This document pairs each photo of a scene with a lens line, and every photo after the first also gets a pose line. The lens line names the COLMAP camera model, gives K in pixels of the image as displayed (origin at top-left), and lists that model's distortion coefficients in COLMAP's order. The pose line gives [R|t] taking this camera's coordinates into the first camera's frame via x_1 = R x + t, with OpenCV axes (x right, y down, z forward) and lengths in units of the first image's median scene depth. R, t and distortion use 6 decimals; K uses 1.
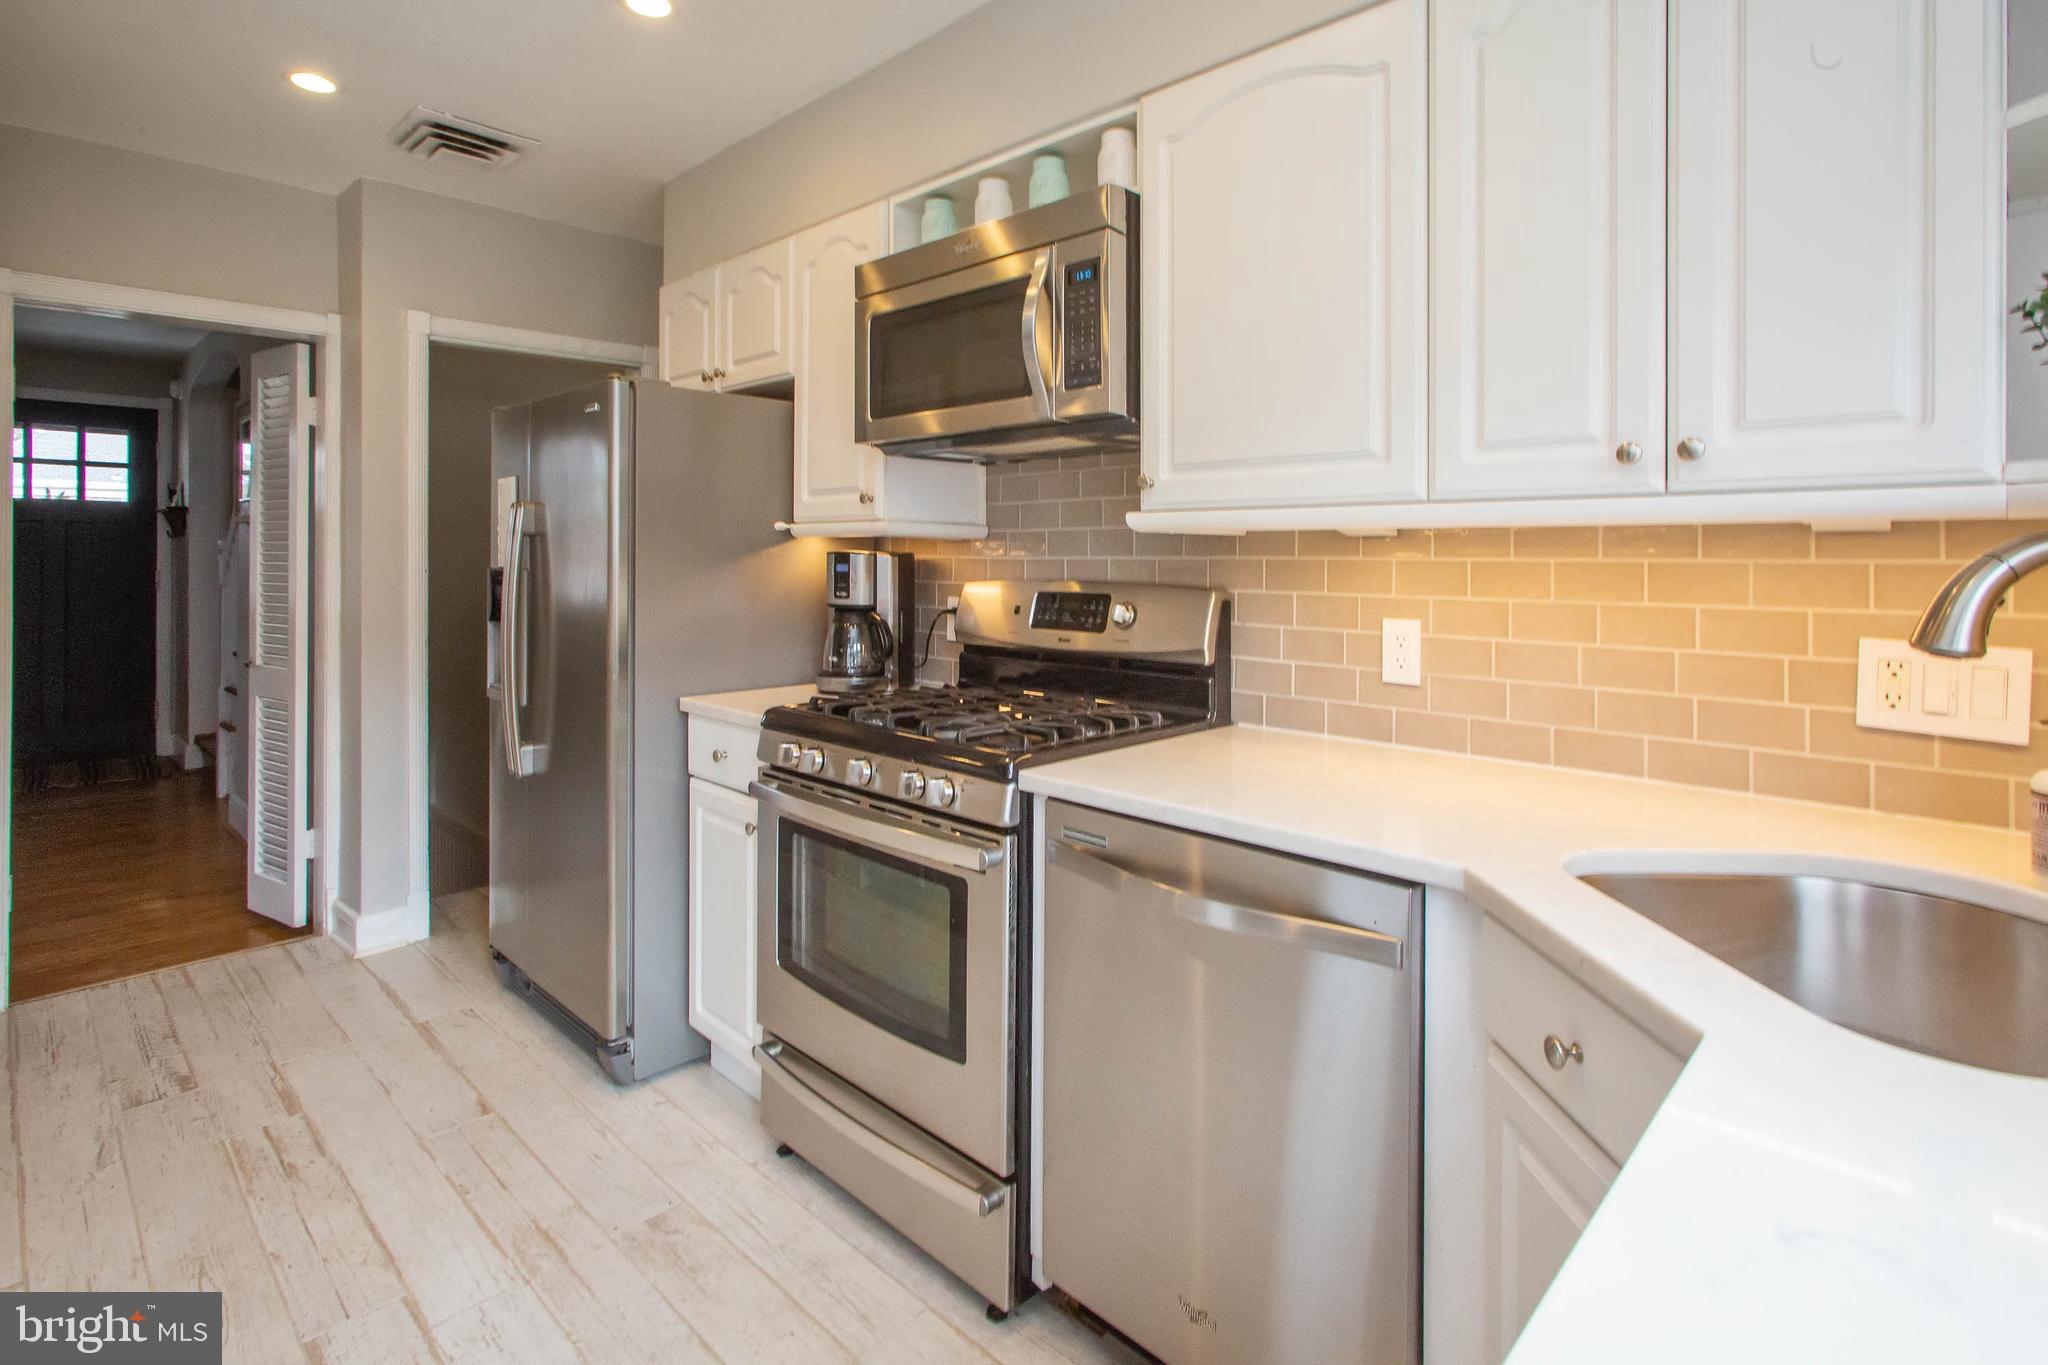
lens RADIAL K [[984.1, 0, 1022.0], [0, 984.1, 567.4], [0, 0, 1]] dist [0.000179, 0.000233]
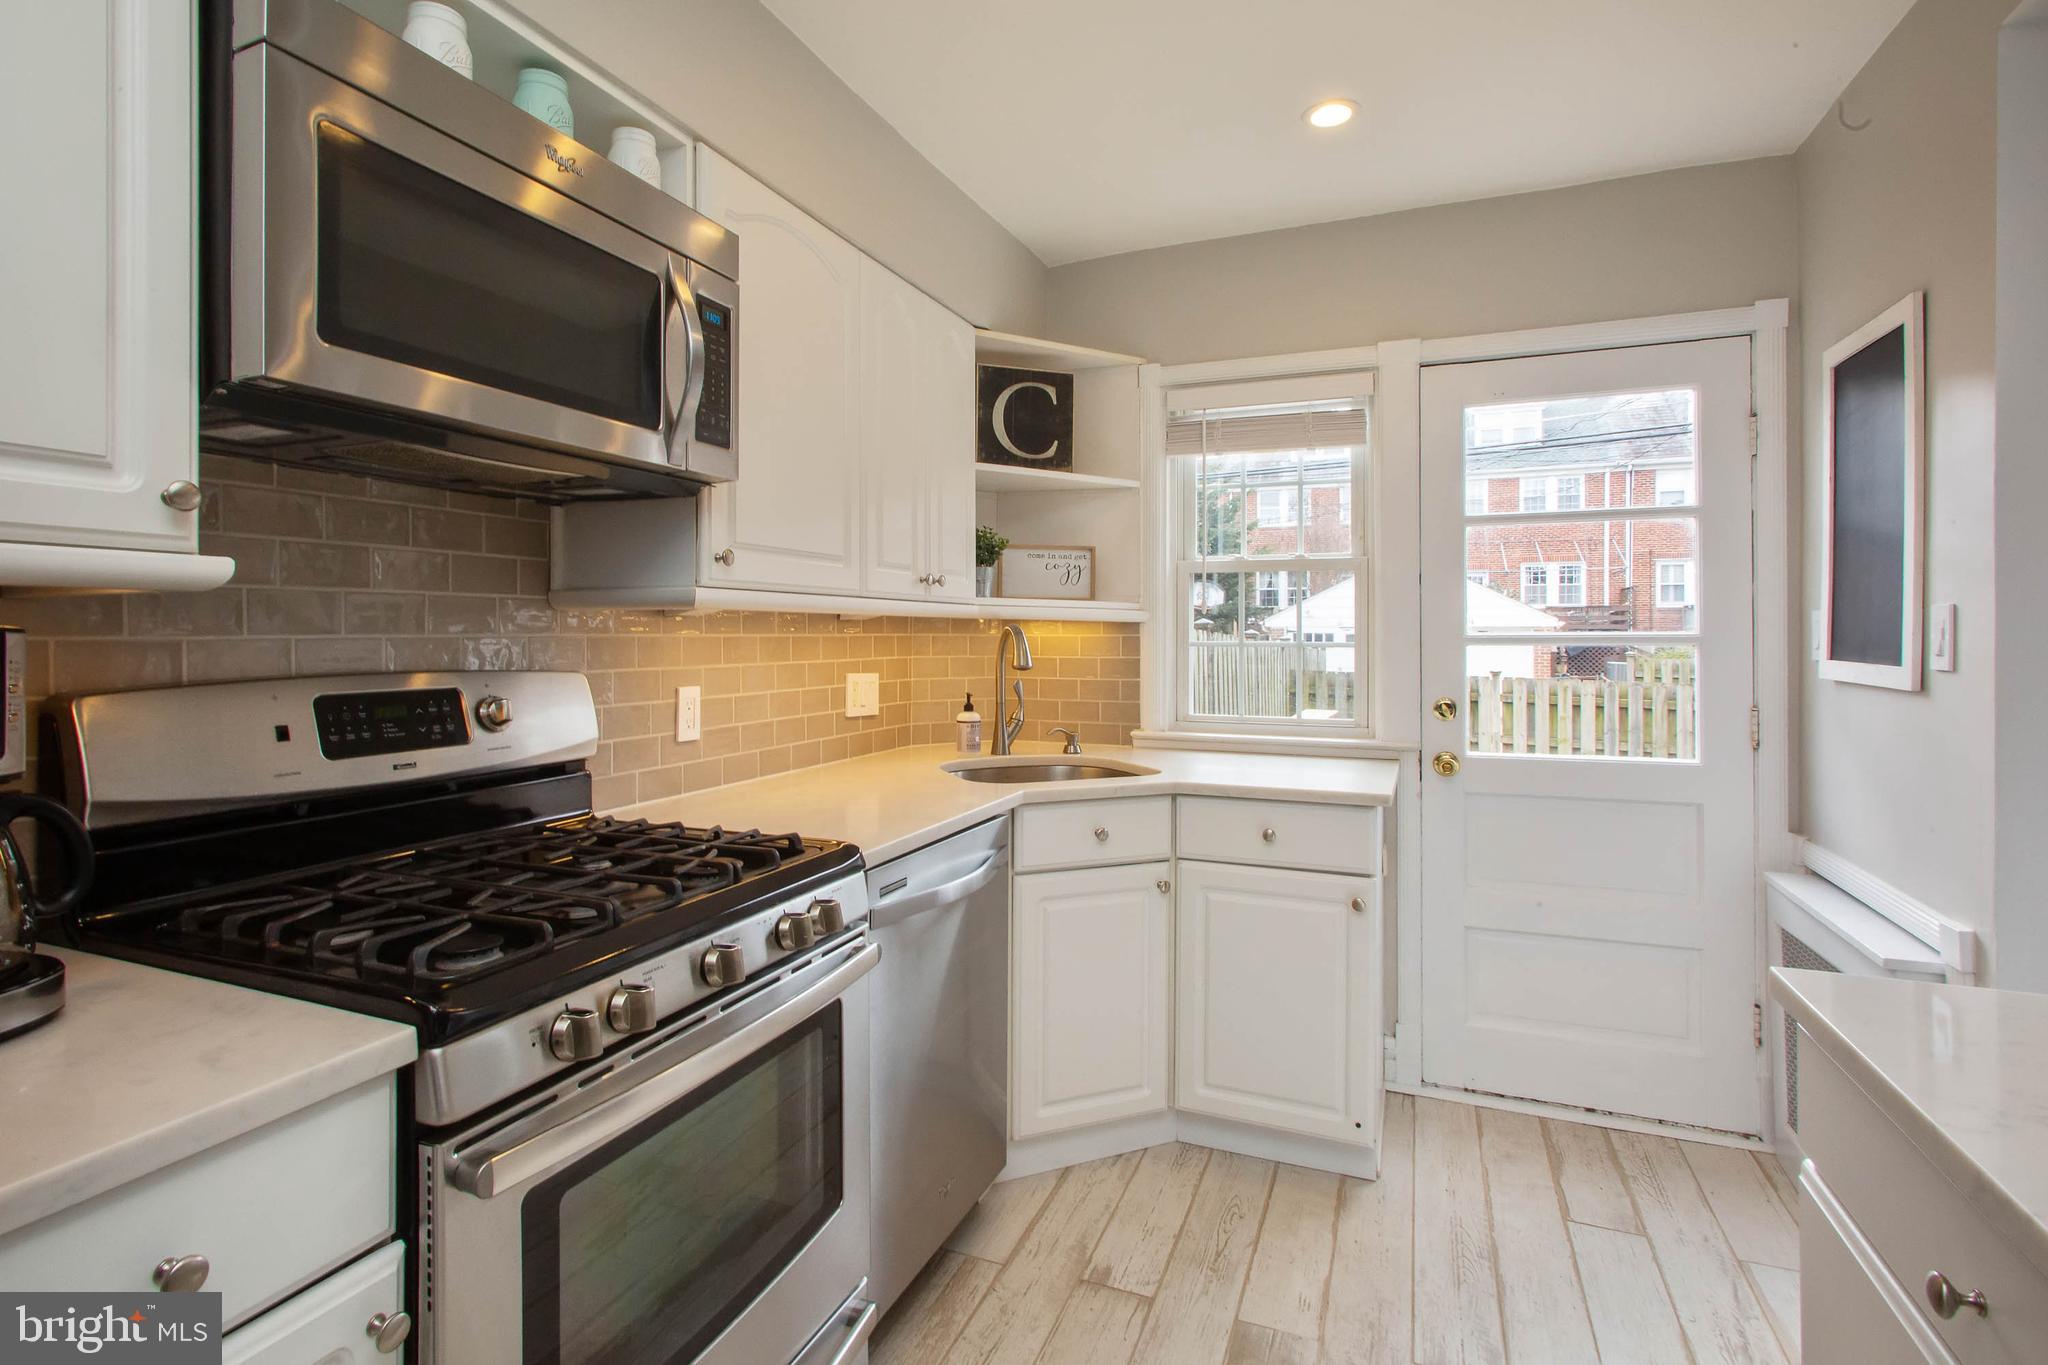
lens RADIAL K [[995.2, 0, 1036.0], [0, 995.2, 638.1], [0, 0, 1]] dist [-0.000587, 0.002030]
pose [[-0.388808, -0.005419, 0.921303, -0.857081], [0.012707, 0.999856, 0.011244, -0.012742], [-0.921231, 0.016078, -0.388684, 1.060758]]
